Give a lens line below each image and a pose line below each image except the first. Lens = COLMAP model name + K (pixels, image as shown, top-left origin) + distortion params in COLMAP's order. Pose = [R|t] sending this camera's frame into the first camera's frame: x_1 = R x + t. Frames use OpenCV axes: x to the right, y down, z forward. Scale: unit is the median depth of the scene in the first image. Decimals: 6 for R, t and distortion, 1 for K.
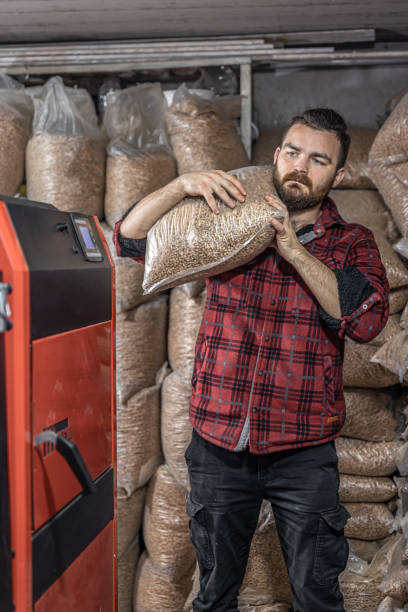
lens RADIAL K [[1185.9, 0, 204.0], [0, 1185.9, 306.0], [0, 0, 1]] dist [0.029741, -0.218000]
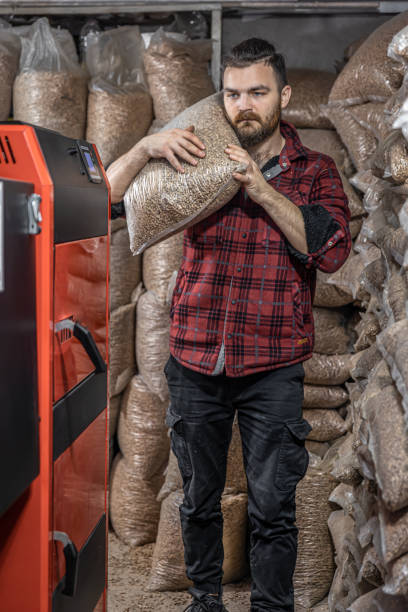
lens RADIAL K [[1185.9, 0, 204.0], [0, 1185.9, 306.0], [0, 0, 1]] dist [0.029741, -0.218000]
pose [[0.998809, 0.015723, 0.046182, -0.024059], [-0.017915, 0.998714, 0.047435, 0.015779], [-0.045377, -0.048206, 0.997806, -0.101648]]
